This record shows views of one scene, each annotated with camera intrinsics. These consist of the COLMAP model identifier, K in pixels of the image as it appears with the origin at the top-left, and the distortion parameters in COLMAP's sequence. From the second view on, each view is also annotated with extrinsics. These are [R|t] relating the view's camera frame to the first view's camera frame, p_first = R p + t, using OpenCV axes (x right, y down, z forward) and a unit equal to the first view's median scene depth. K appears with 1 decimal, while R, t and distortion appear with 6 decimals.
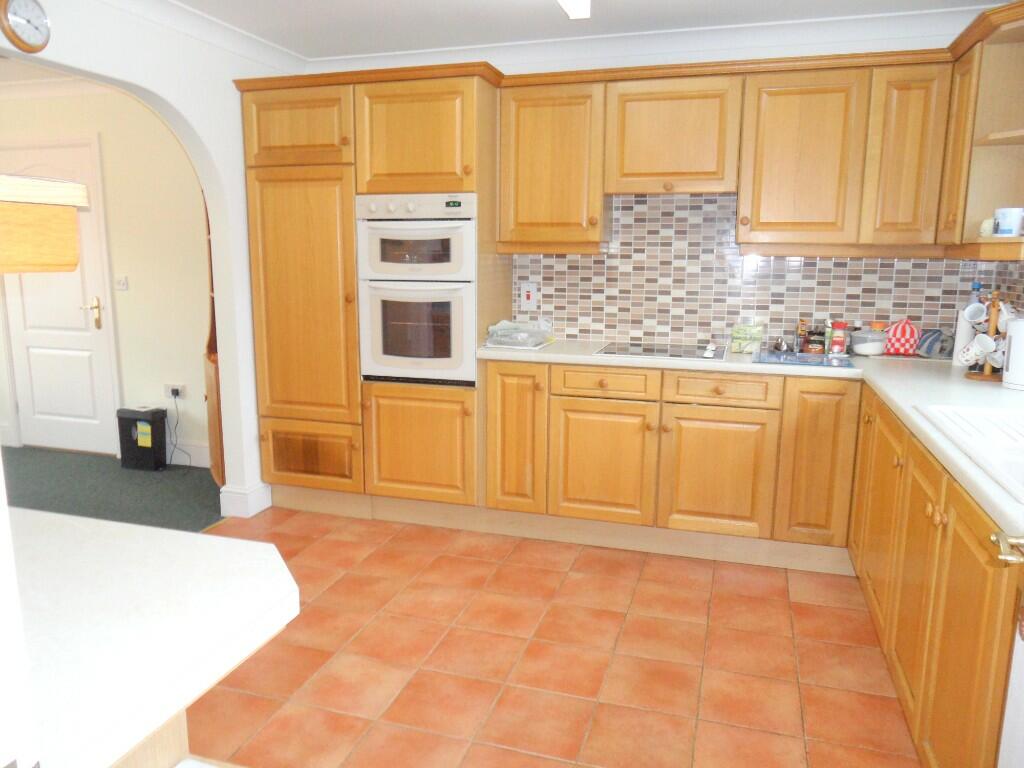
lens RADIAL K [[758.6, 0, 512.0], [0, 758.6, 384.0], [0, 0, 1]] dist [-0.009000, 0.003800]
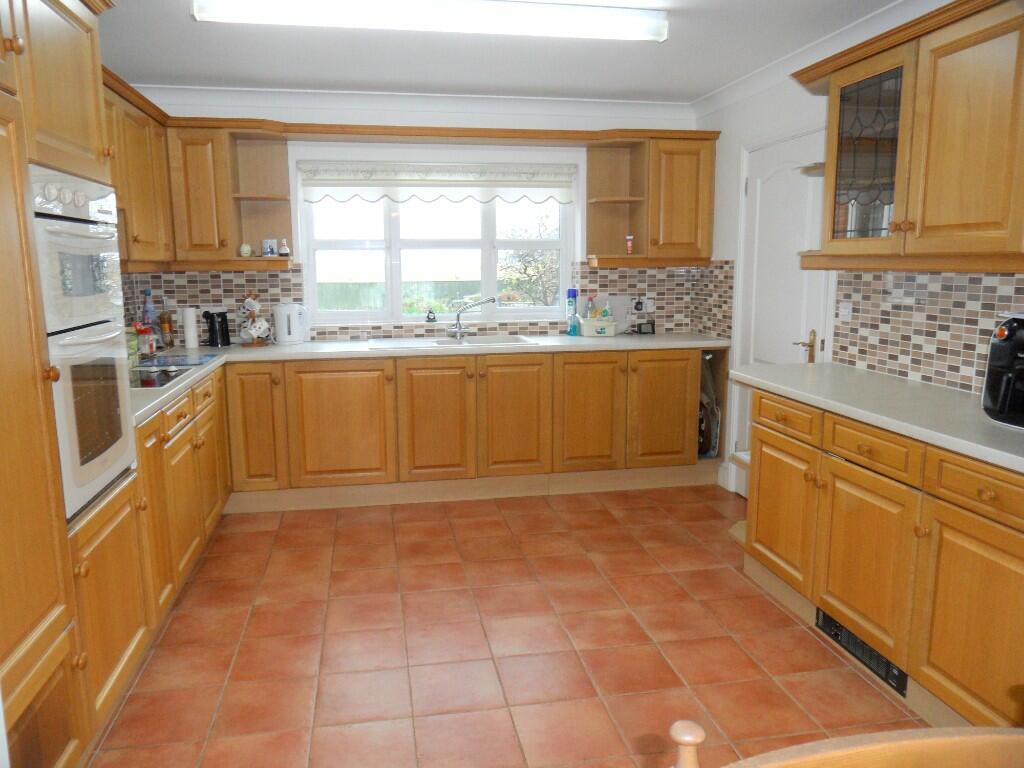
lens RADIAL K [[758.6, 0, 512.0], [0, 758.6, 384.0], [0, 0, 1]] dist [-0.009000, 0.003800]
pose [[-0.459661, -0.149617, 0.875401, -0.972230], [0.160703, 0.955422, 0.247676, -0.223825], [-0.873434, 0.254526, -0.415127, 1.177126]]
